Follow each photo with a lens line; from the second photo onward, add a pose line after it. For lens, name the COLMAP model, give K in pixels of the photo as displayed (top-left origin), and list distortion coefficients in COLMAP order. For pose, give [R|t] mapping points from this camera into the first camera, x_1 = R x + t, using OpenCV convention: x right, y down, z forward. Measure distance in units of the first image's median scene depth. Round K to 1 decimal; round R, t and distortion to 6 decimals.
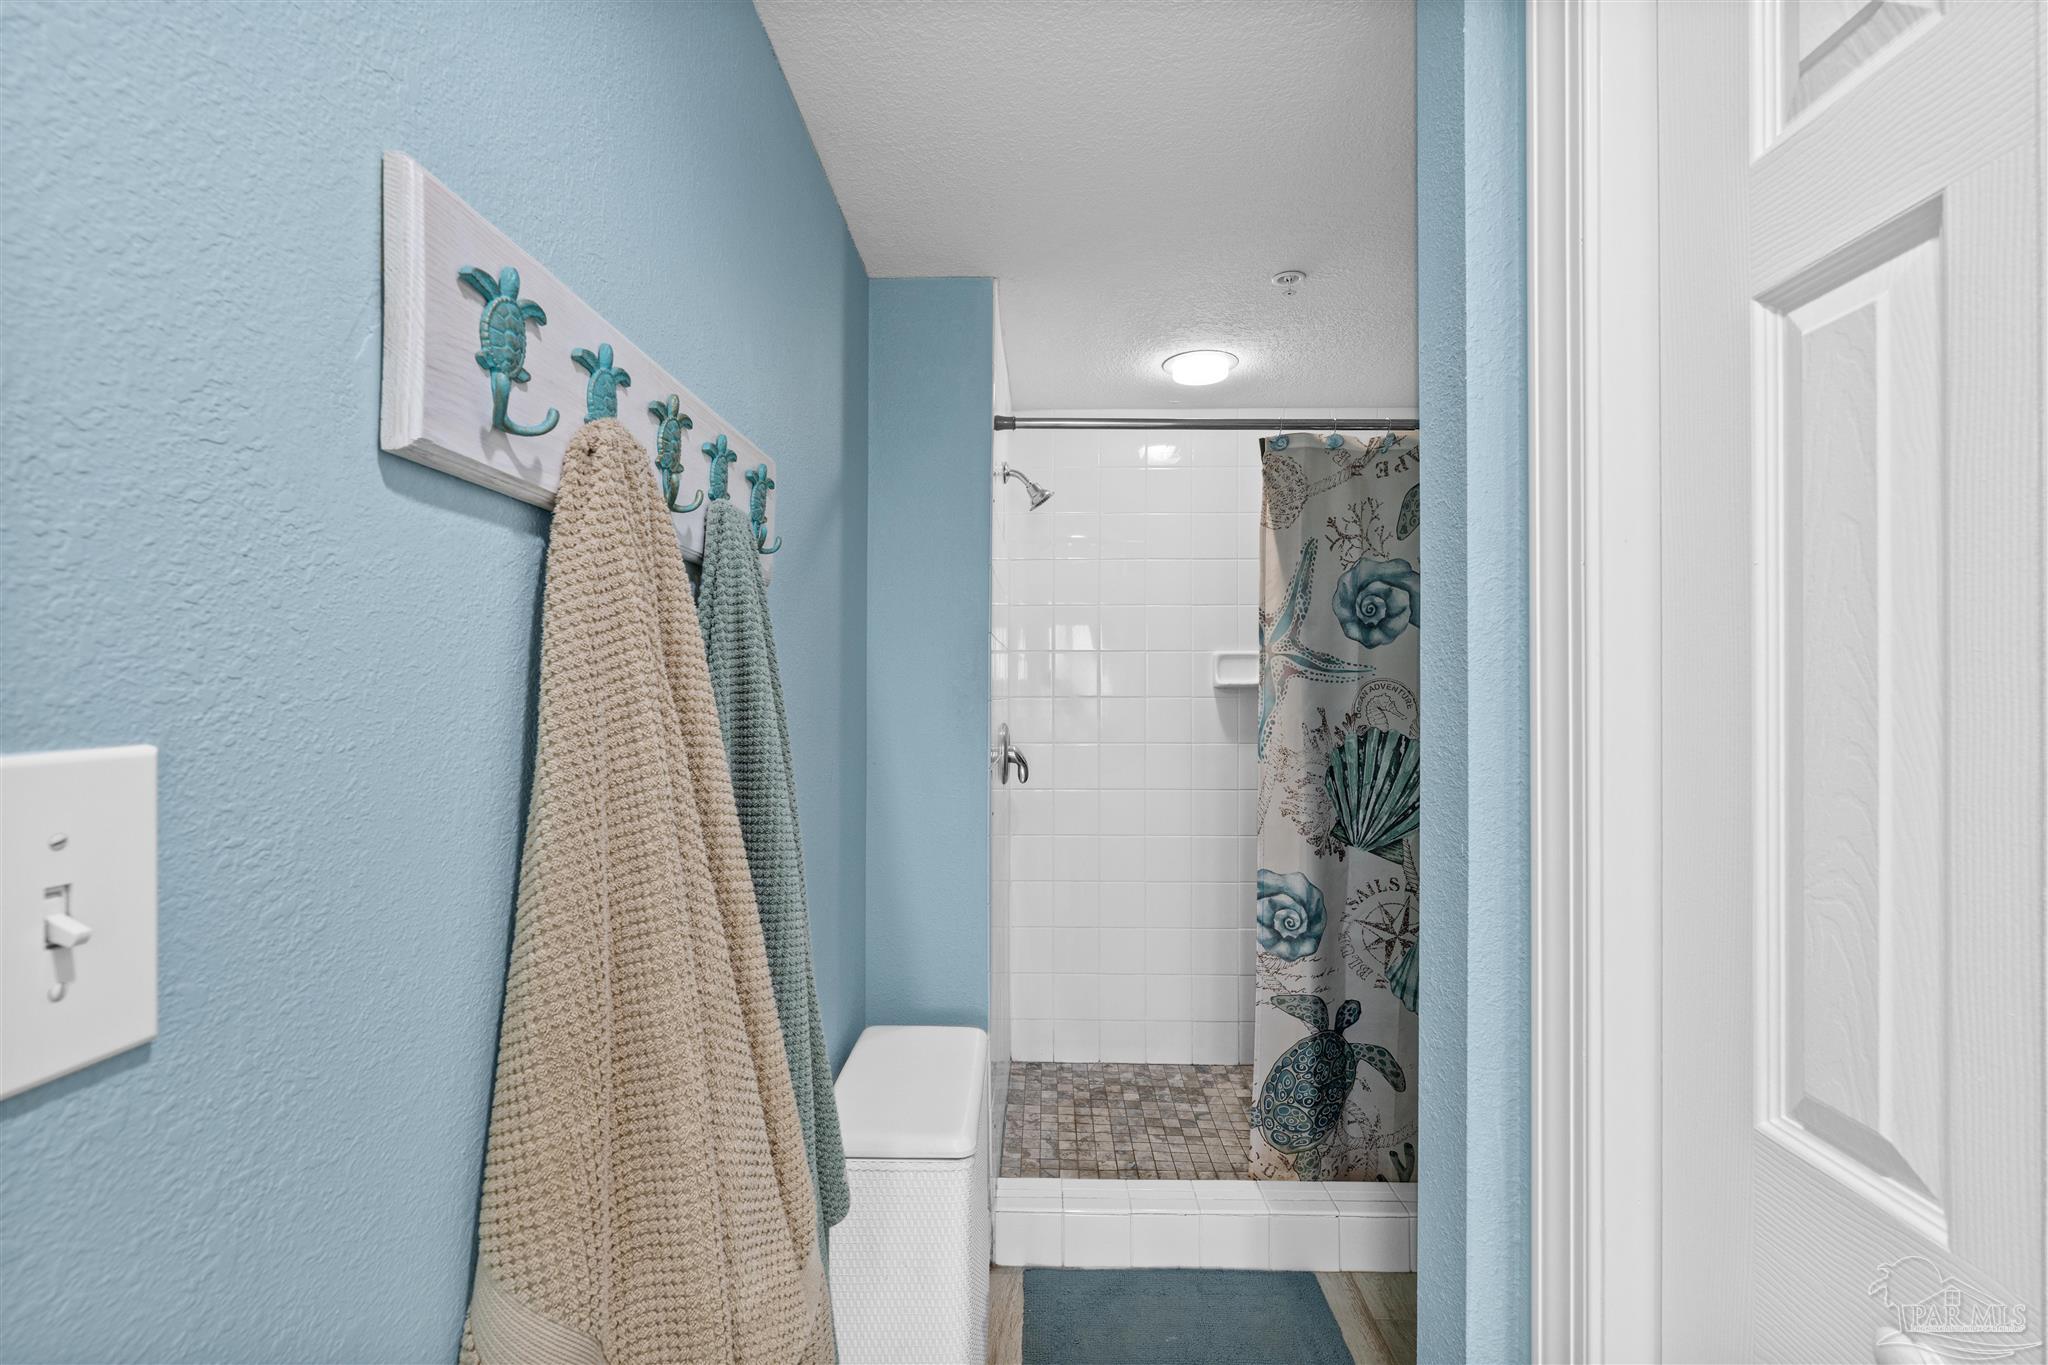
lens RADIAL K [[884.6, 0, 1026.4], [0, 884.6, 698.8], [0, 0, 1]] dist [-0.002501, -0.000482]
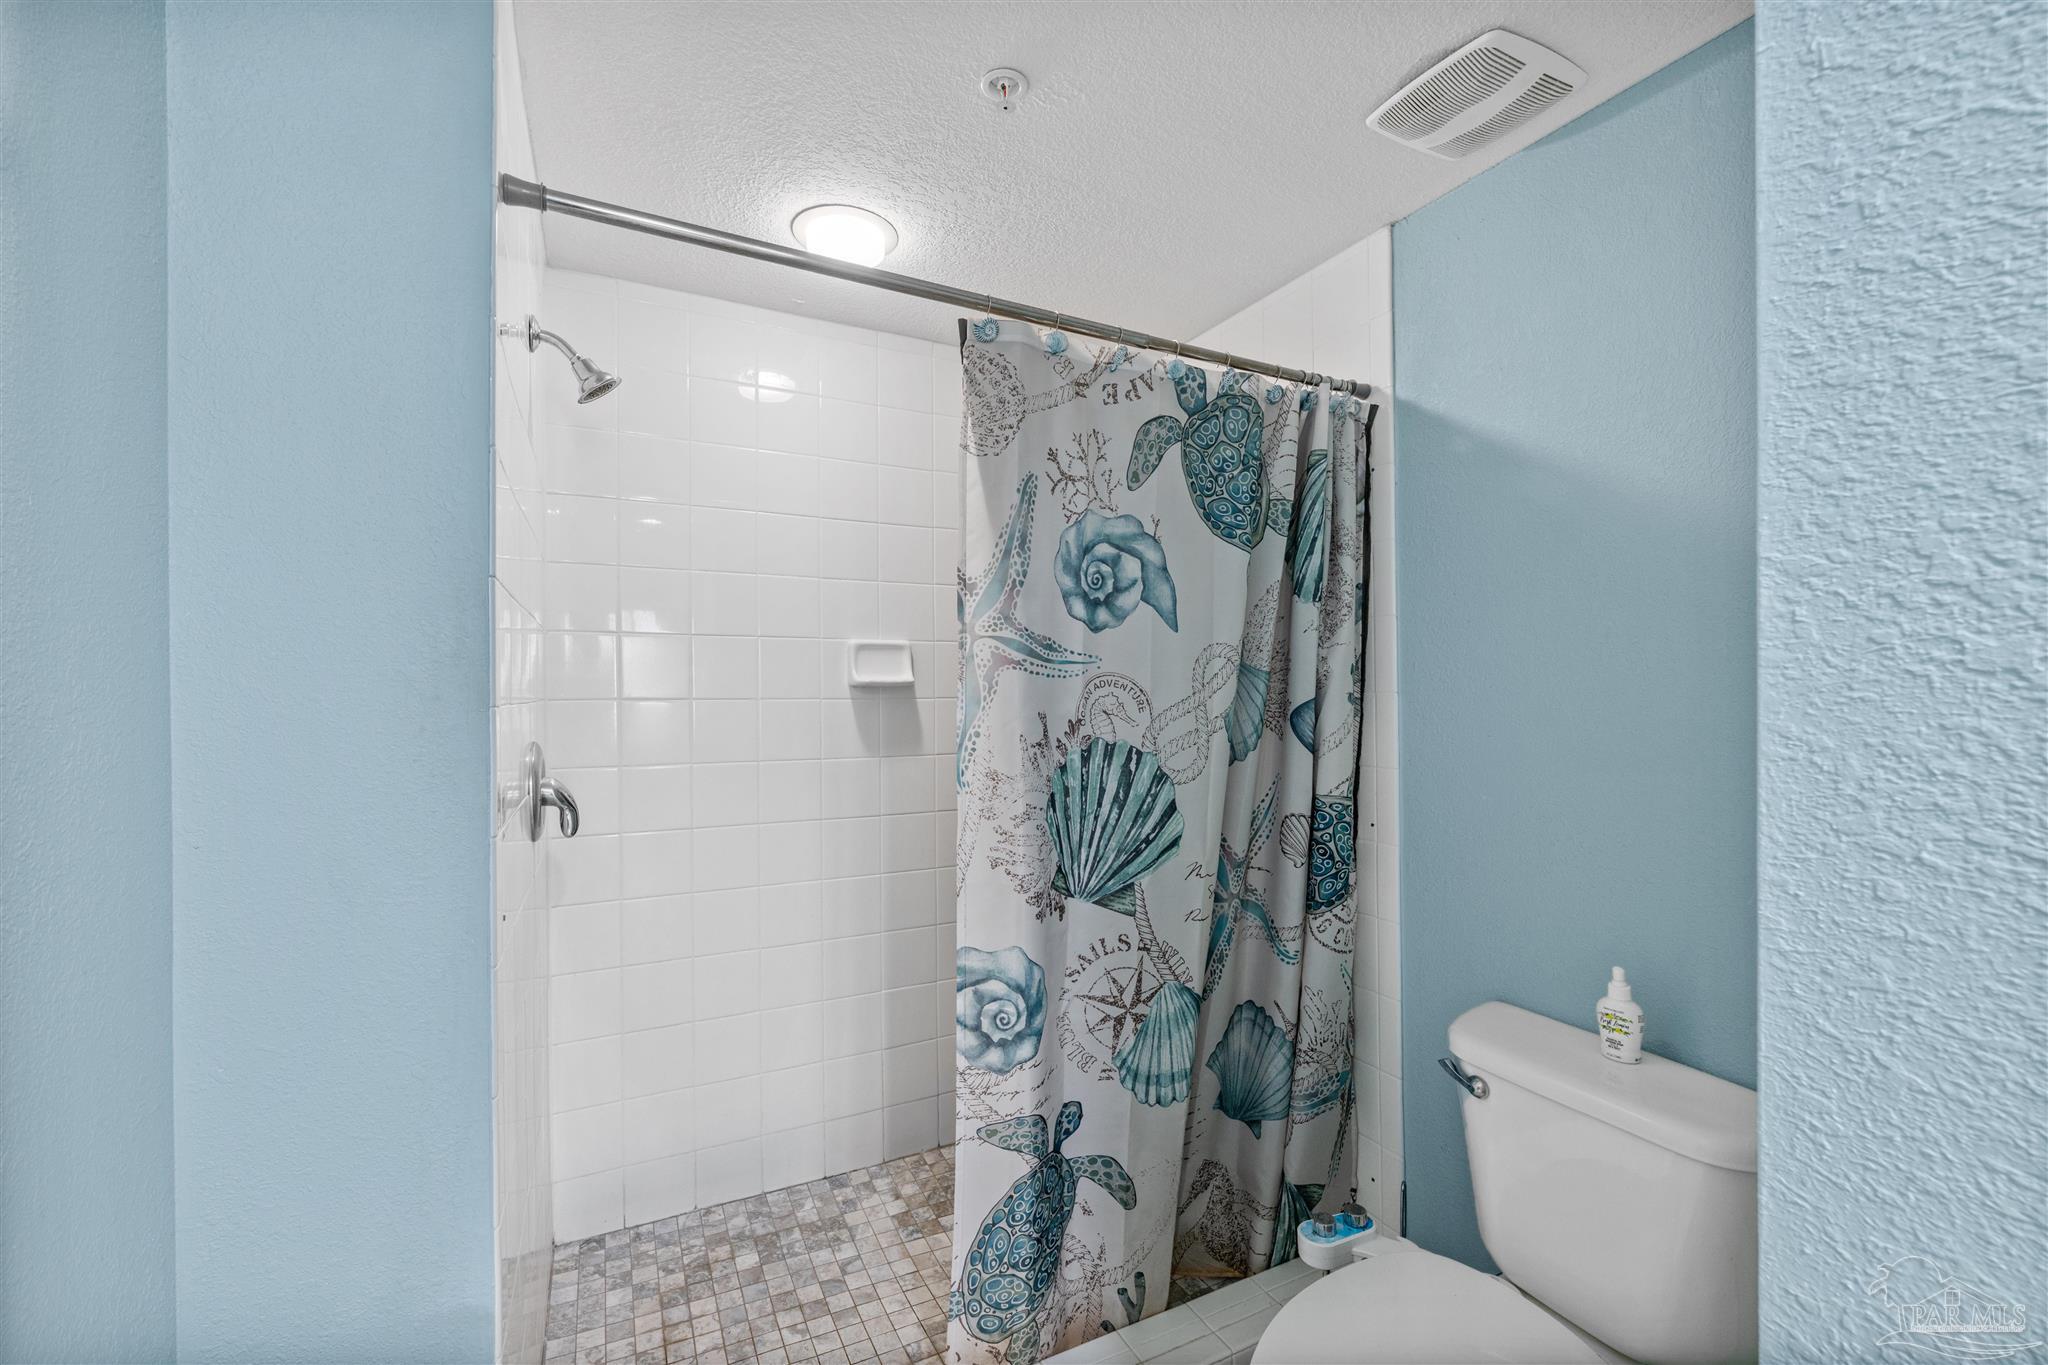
lens RADIAL K [[818.9, 0, 1020.6], [0, 818.9, 704.3], [0, 0, 1]] dist [-0.002955, 0.000171]
pose [[0.879027, -0.007863, 0.476708, 0.002402], [0.005626, 0.999965, 0.006119, -0.000801], [-0.476739, -0.002697, 0.879041, 0.419492]]
